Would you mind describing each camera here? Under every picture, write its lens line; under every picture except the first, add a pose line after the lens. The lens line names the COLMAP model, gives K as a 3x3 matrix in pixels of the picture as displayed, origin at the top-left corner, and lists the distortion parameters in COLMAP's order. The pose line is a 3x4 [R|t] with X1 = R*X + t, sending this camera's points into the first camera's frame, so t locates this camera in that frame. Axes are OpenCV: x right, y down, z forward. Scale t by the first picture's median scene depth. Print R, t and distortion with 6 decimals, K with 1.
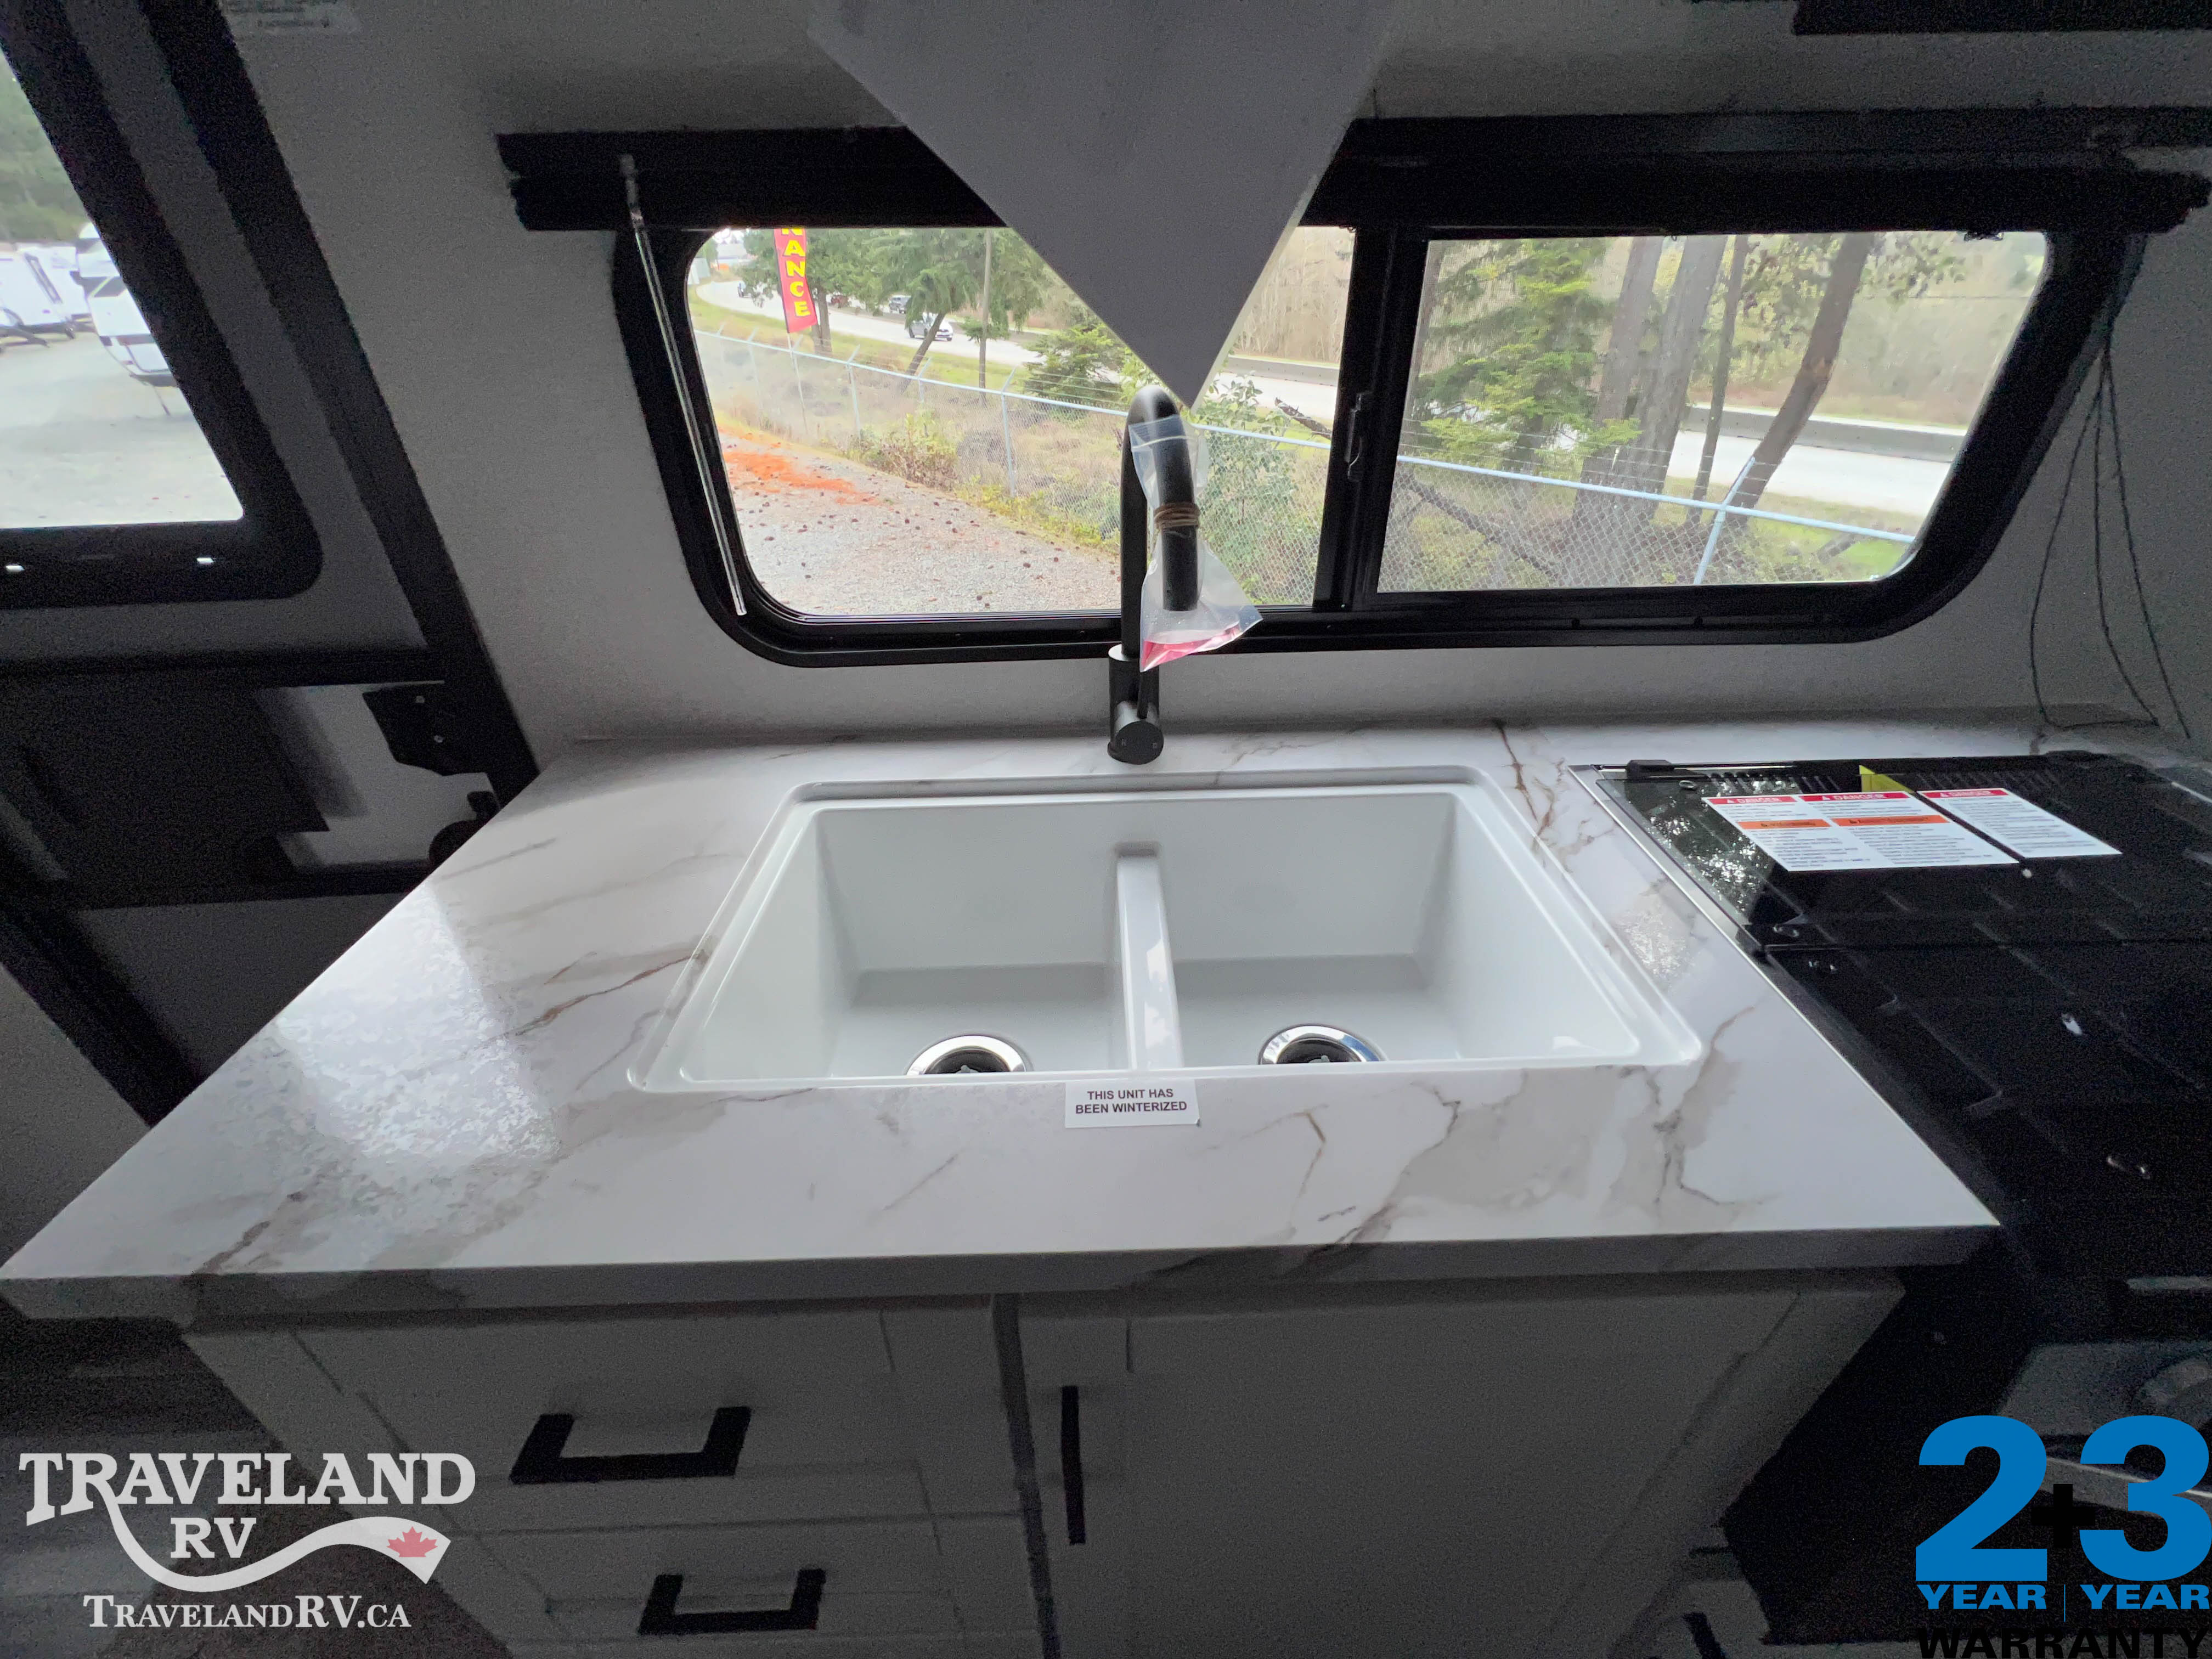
lens RADIAL K [[877.8, 0, 1106.0], [0, 877.8, 829.5], [0, 0, 1]] dist [0.000711, 0.000068]
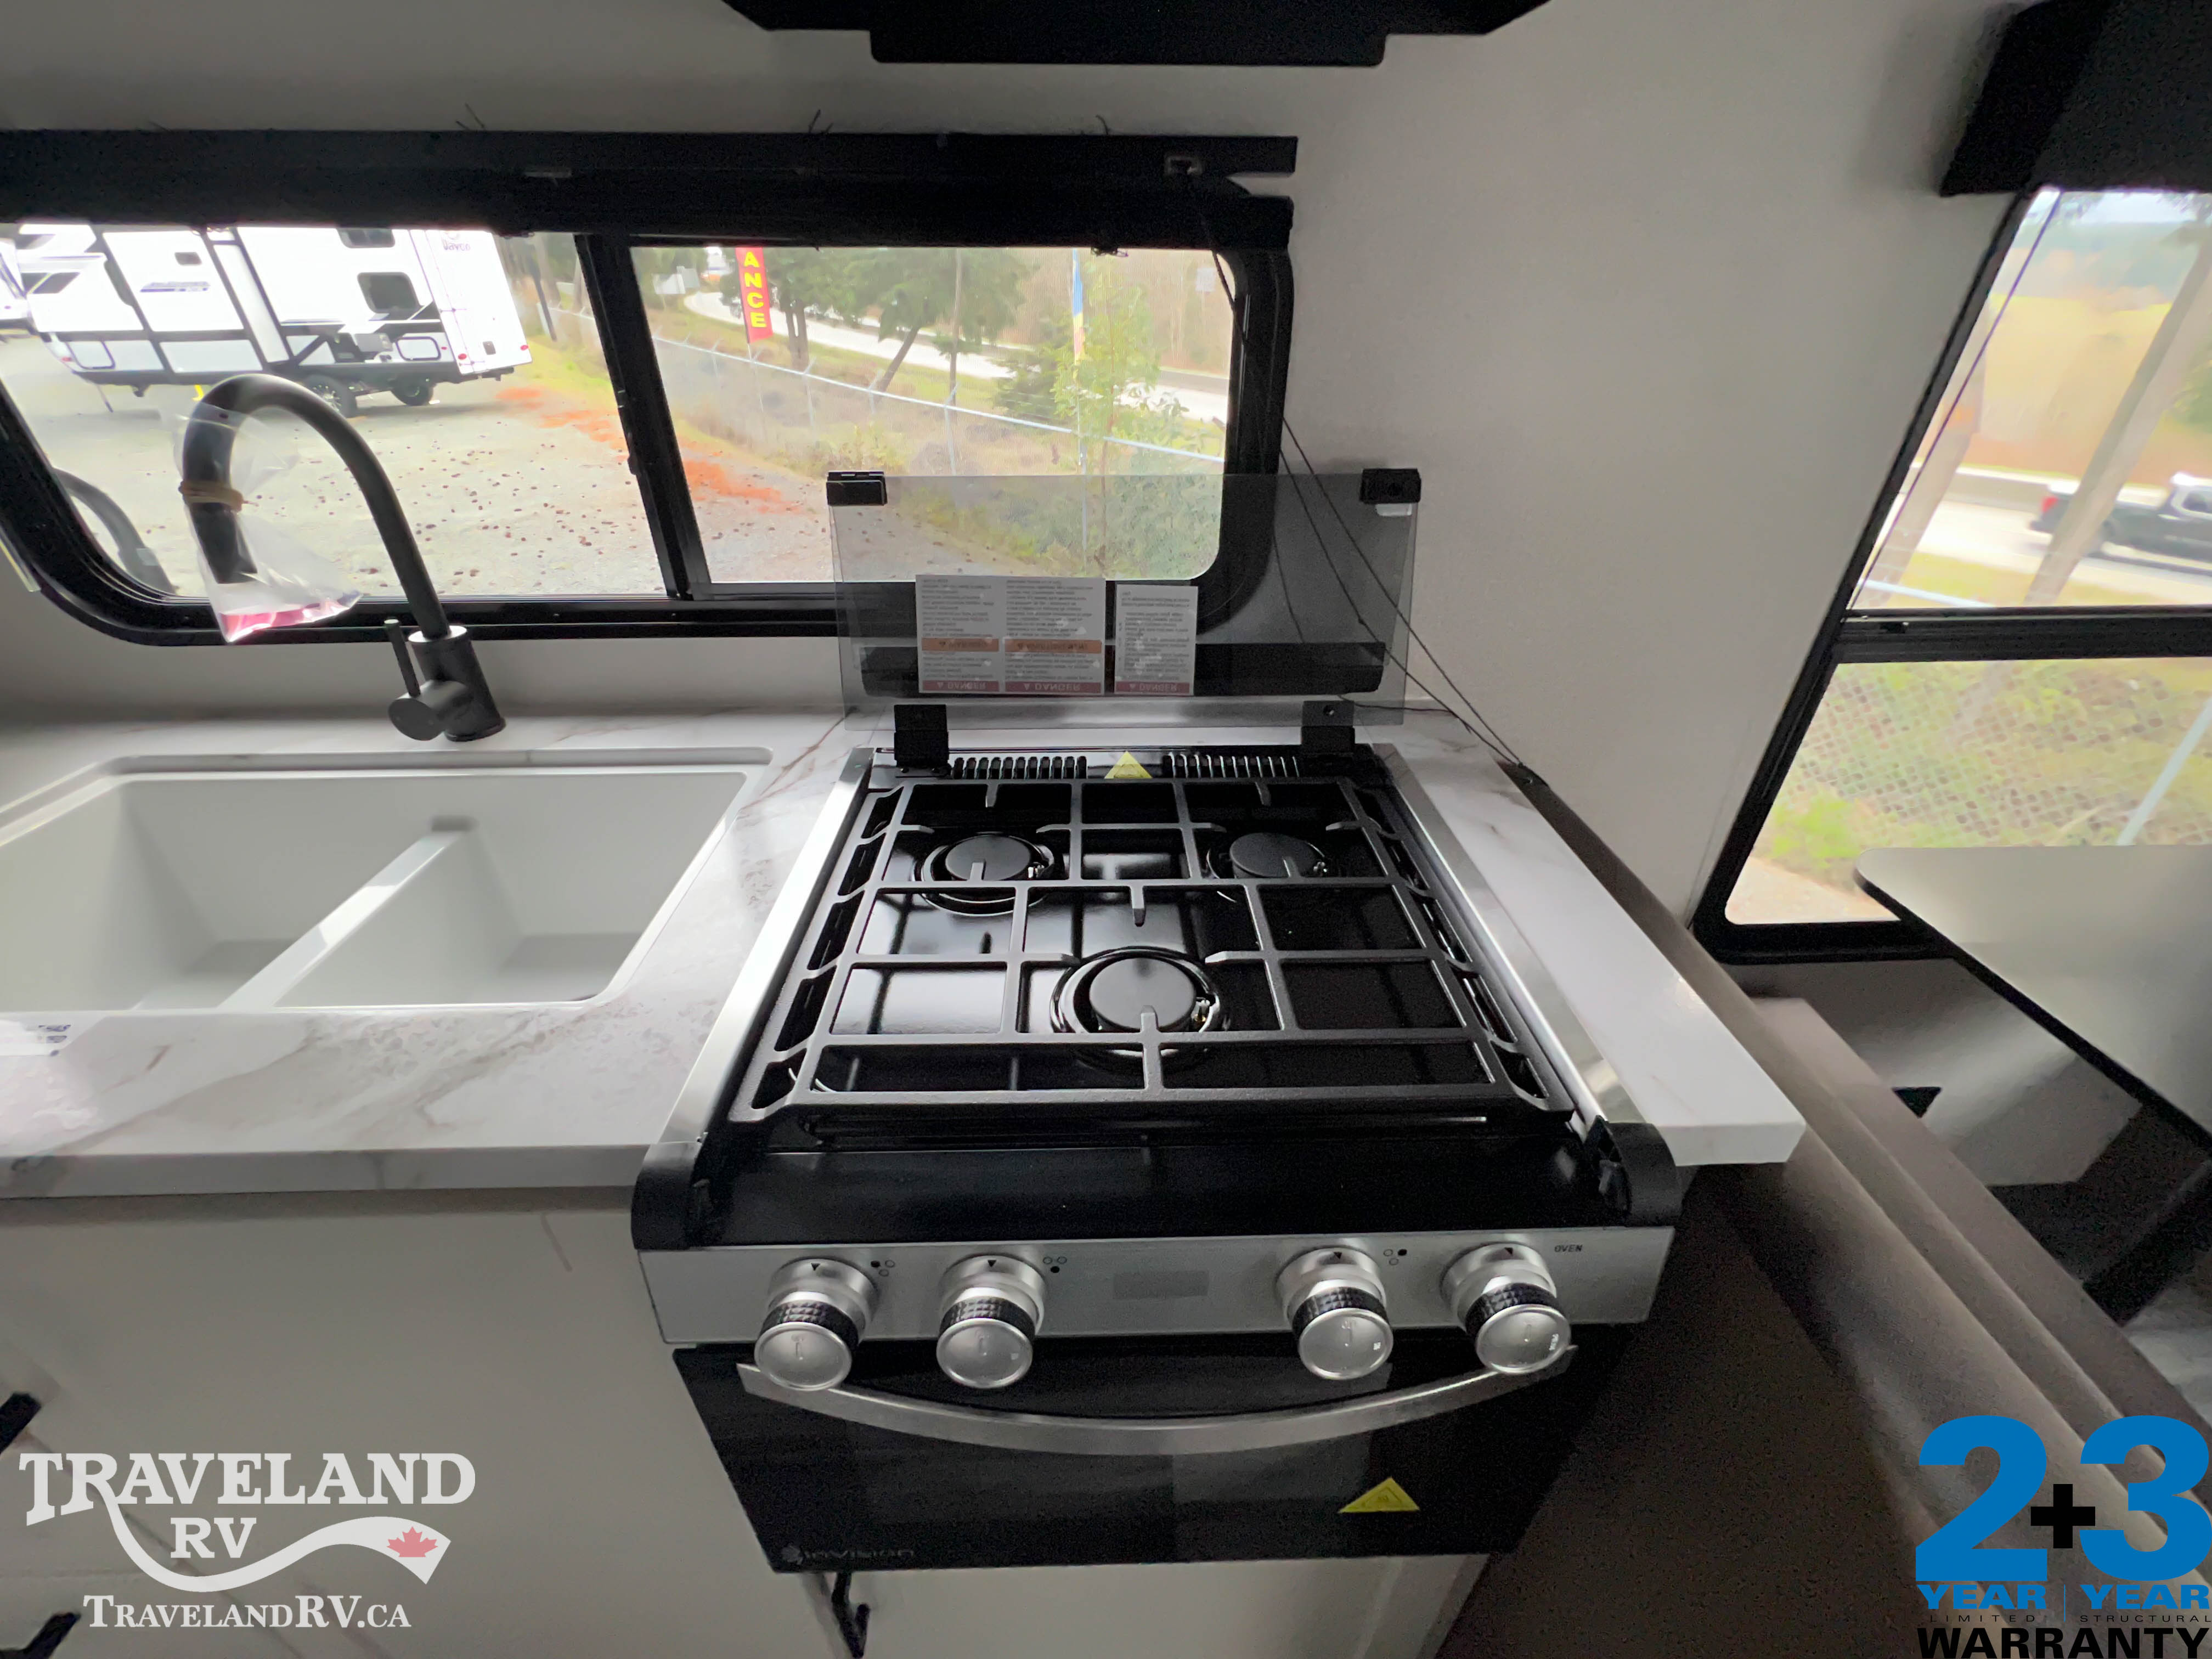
lens RADIAL K [[883.8, 0, 1106.0], [0, 883.8, 829.5], [0, 0, 1]] dist [0.000934, 0.000305]
pose [[0.999852, 0.013162, 0.011105, 0.051762], [-0.012958, 0.999748, -0.018305, 0.002490], [-0.011343, 0.018158, 0.999771, -0.003471]]
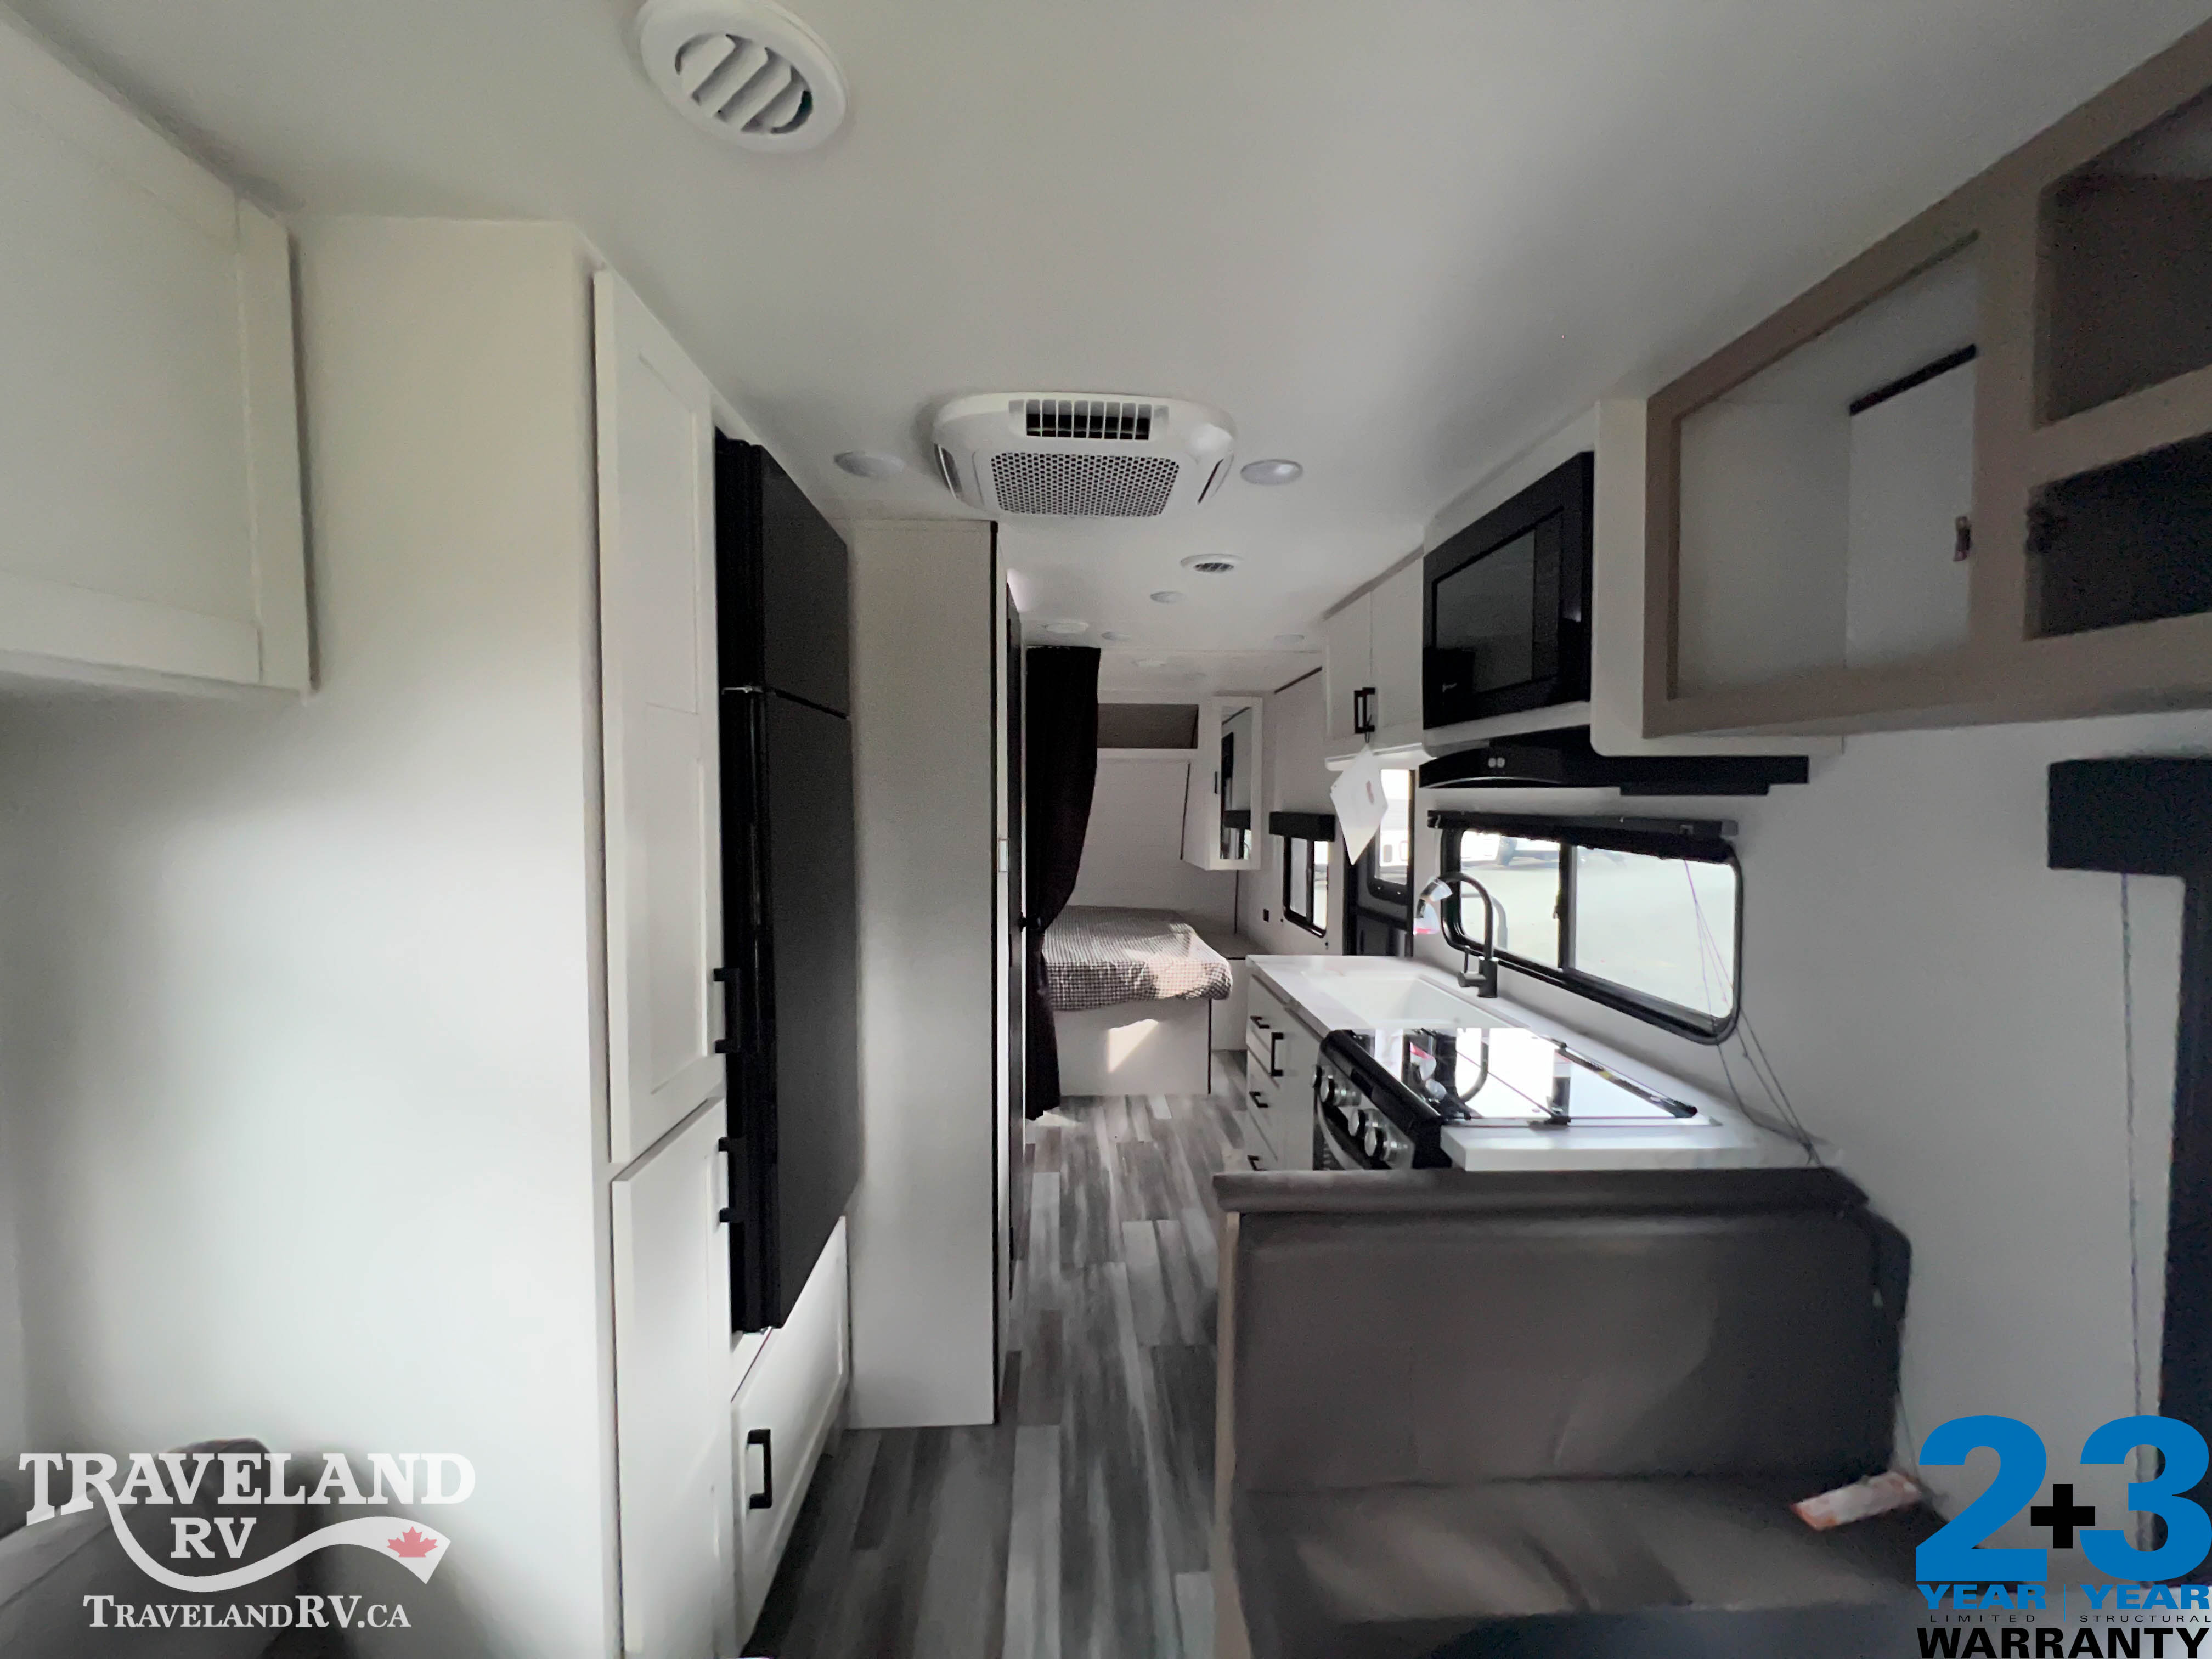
lens RADIAL K [[880.8, 0, 1106.0], [0, 880.8, 829.5], [0, 0, 1]] dist [-0.003298, -0.000007]
pose [[0.014559, 0.053609, -0.998456, 0.180651], [-0.532948, 0.845312, 0.037615, 0.000120], [0.846023, 0.531577, 0.040877, -0.025609]]
